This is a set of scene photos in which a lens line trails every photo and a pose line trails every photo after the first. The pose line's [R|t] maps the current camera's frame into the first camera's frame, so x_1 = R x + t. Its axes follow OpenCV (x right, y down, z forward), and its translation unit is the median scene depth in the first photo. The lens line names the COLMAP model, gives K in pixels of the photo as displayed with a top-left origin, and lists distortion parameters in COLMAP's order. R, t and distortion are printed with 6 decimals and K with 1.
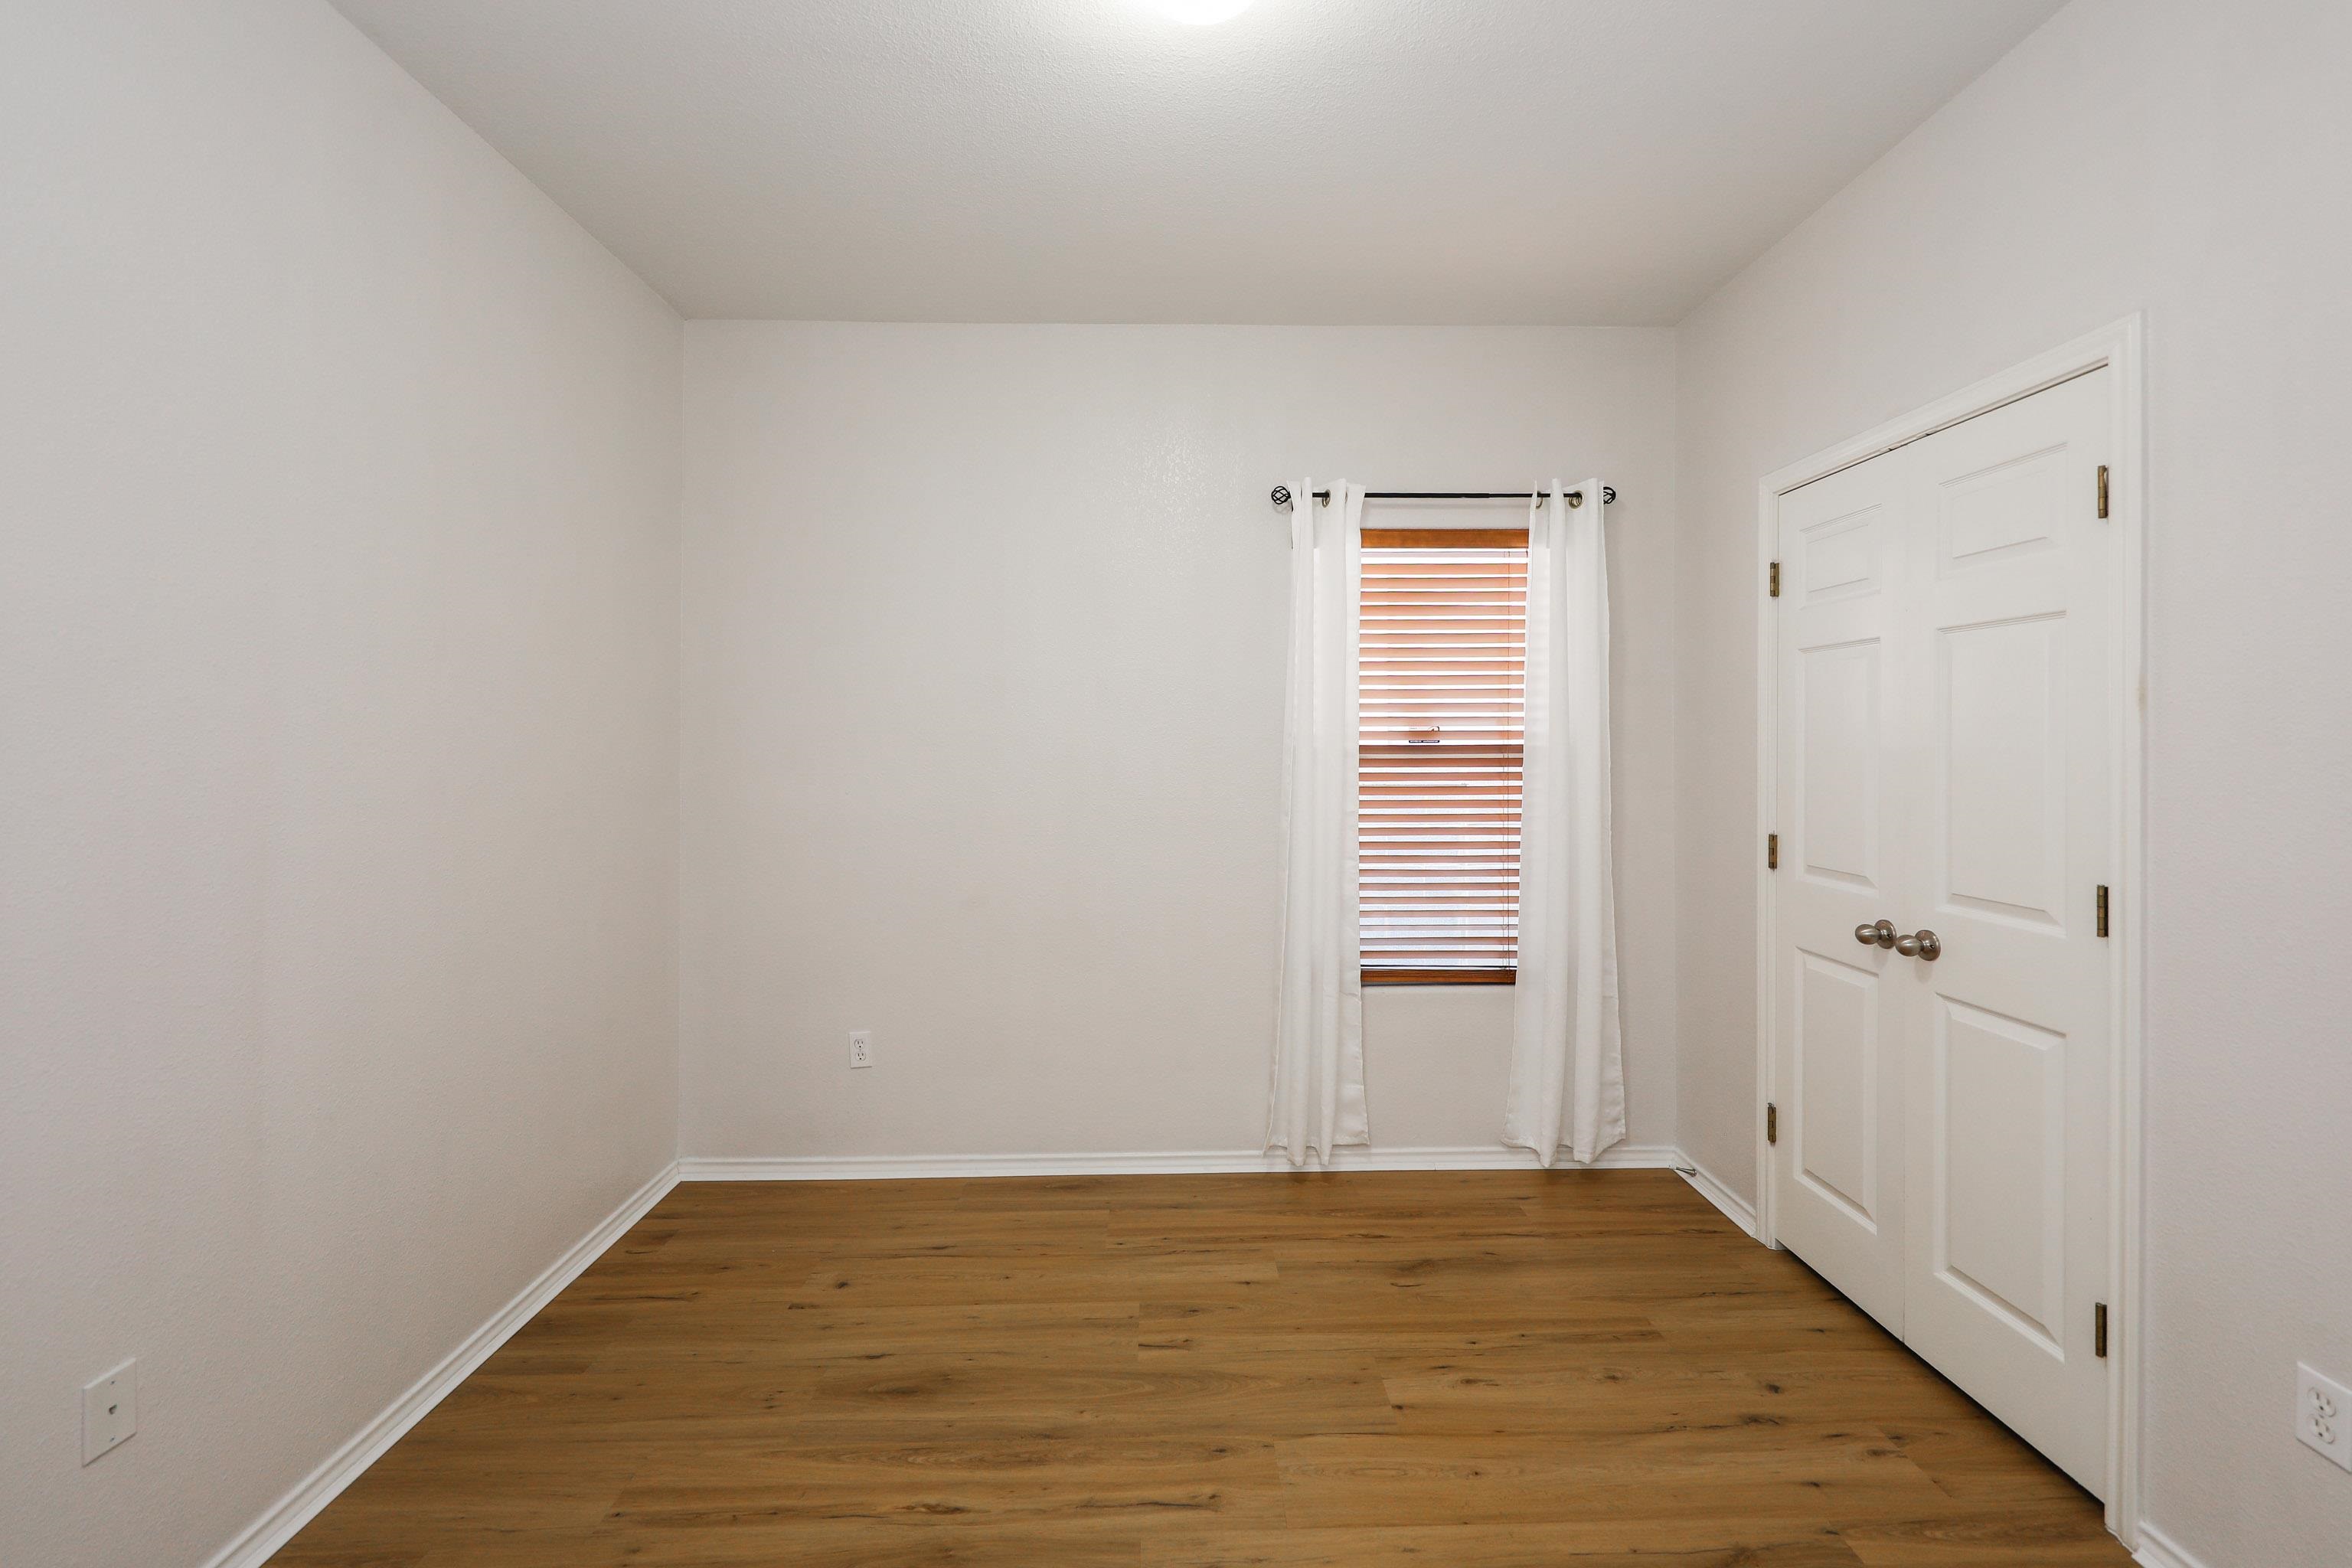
lens RADIAL K [[953.3, 0, 1171.1], [0, 953.3, 745.0], [0, 0, 1]] dist [0.011773, -0.007342]
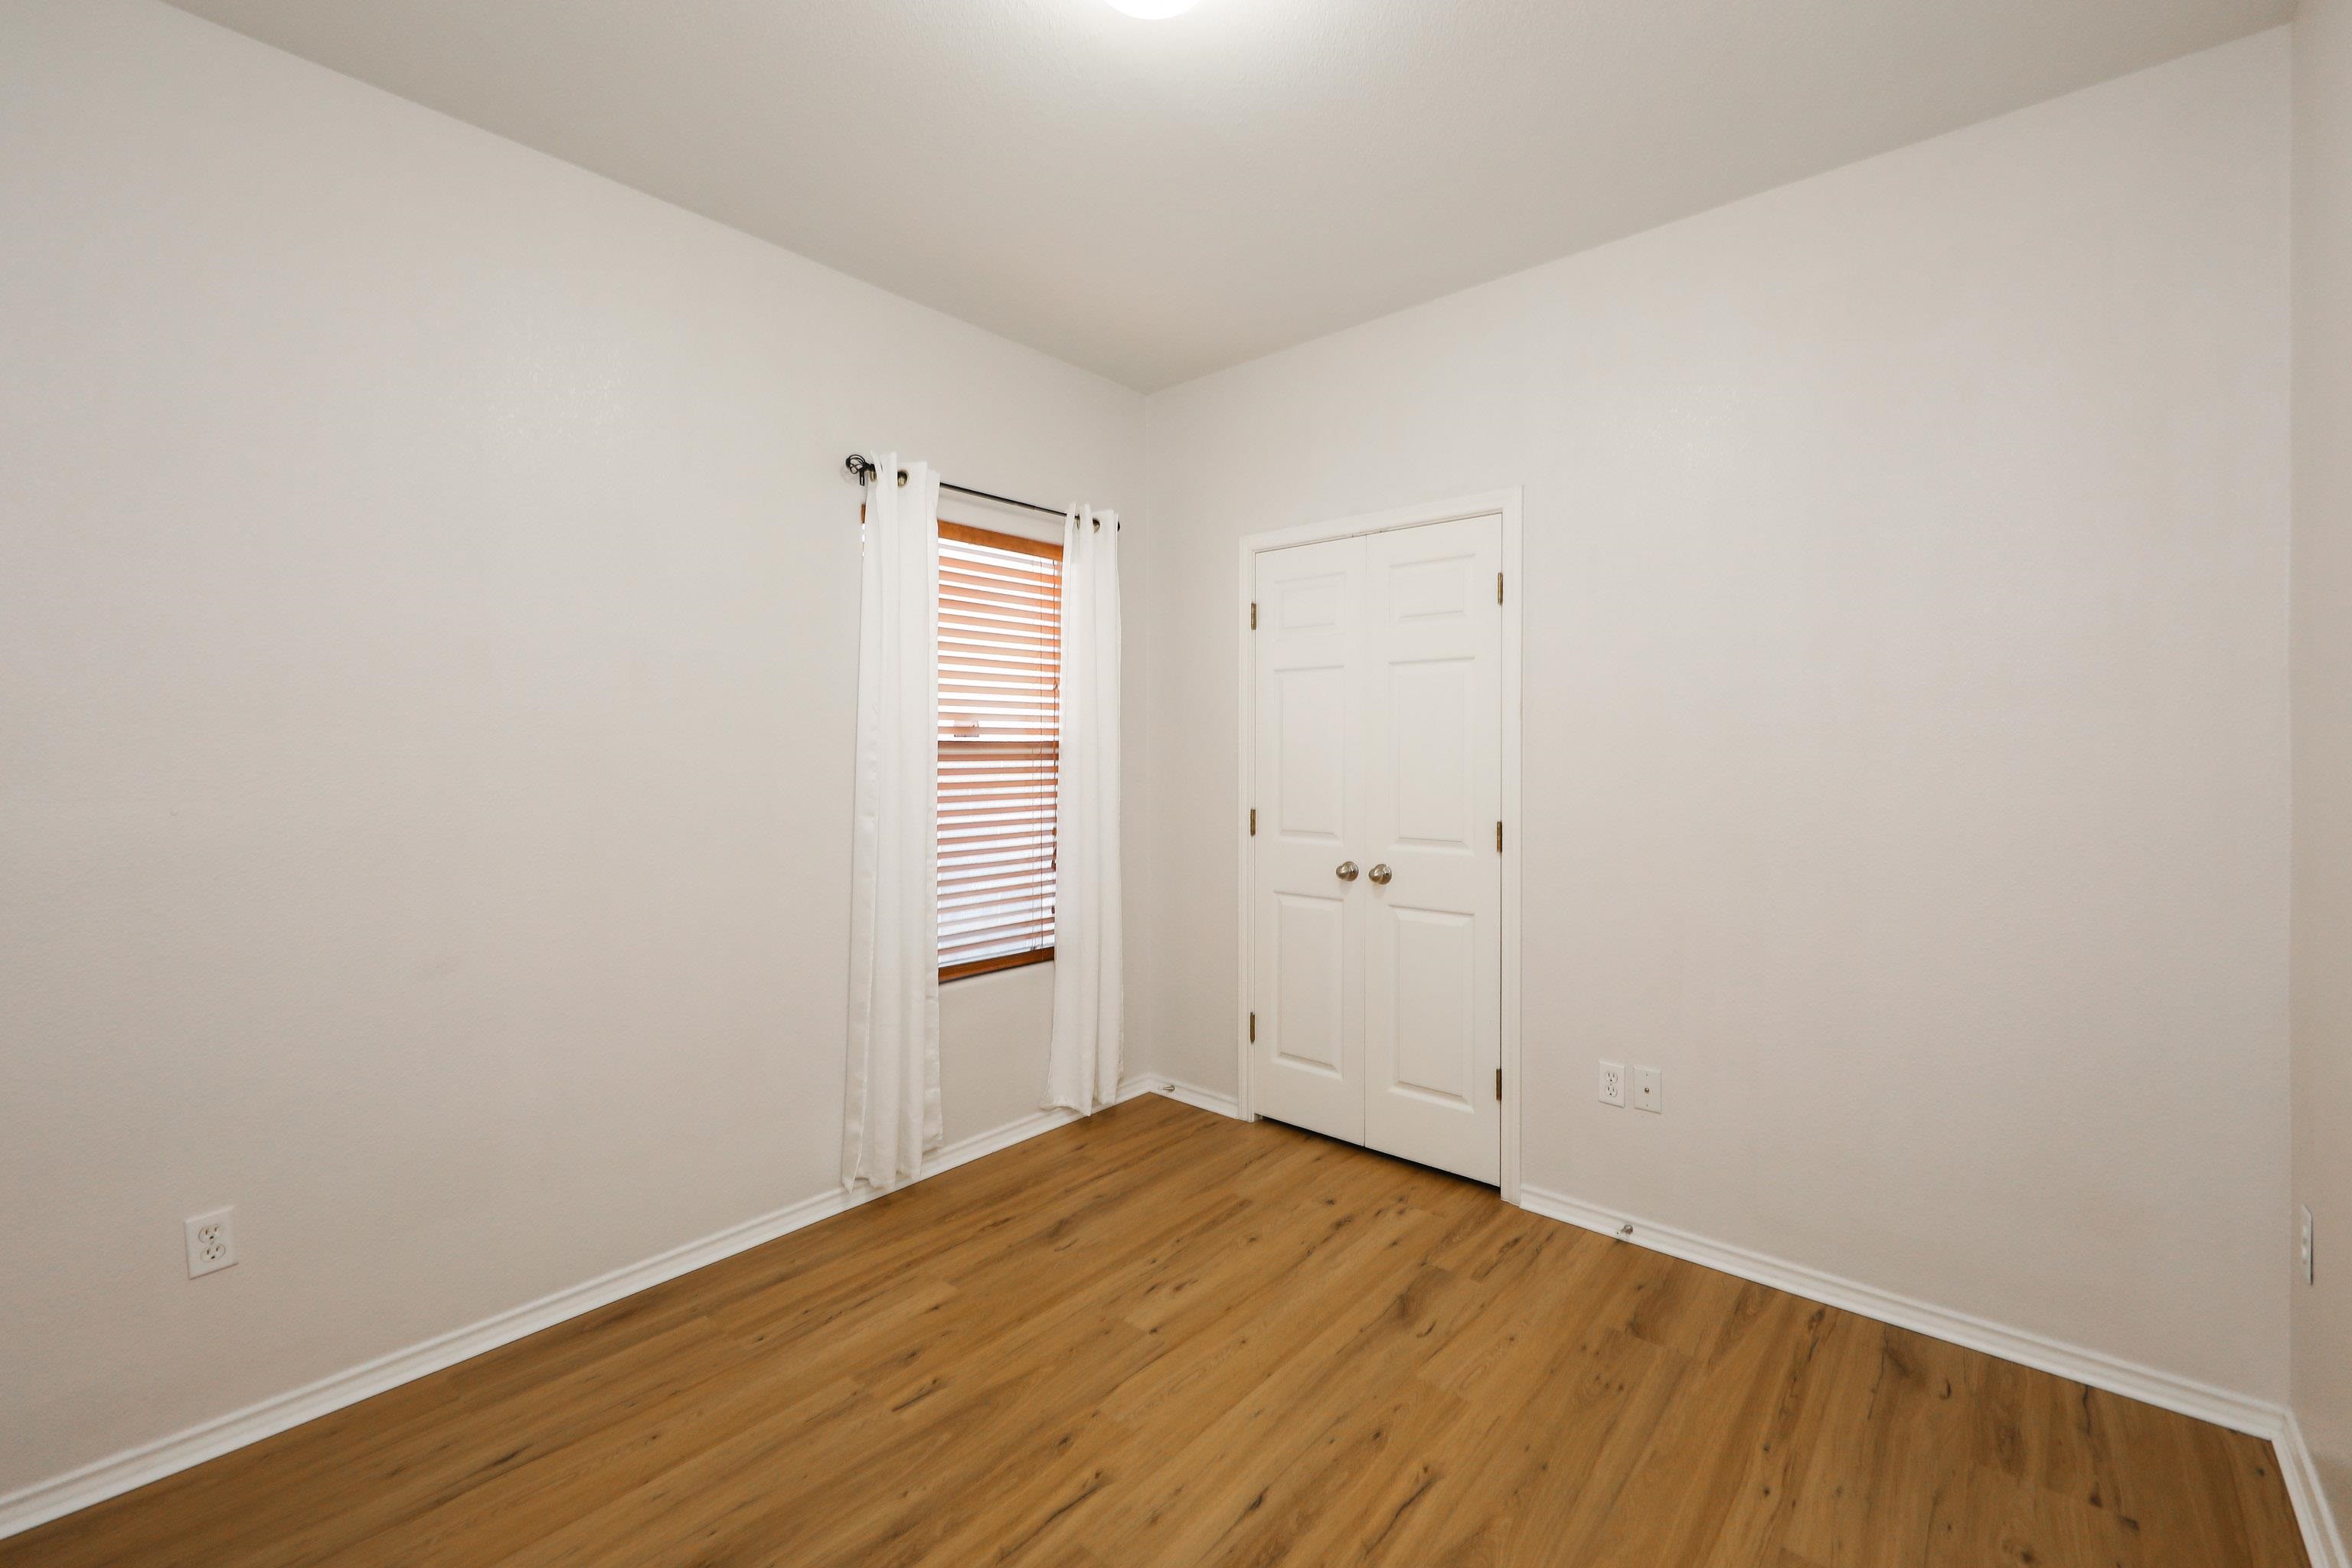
lens RADIAL K [[989.0, 0, 1177.6], [0, 989.0, 761.5], [0, 0, 1]] dist [0.012354, -0.009029]
pose [[0.668044, -0.007470, 0.744084, -0.480234], [0.001545, 0.999961, 0.008652, 0.016890], [-0.744120, -0.004630, 0.668030, 0.171759]]
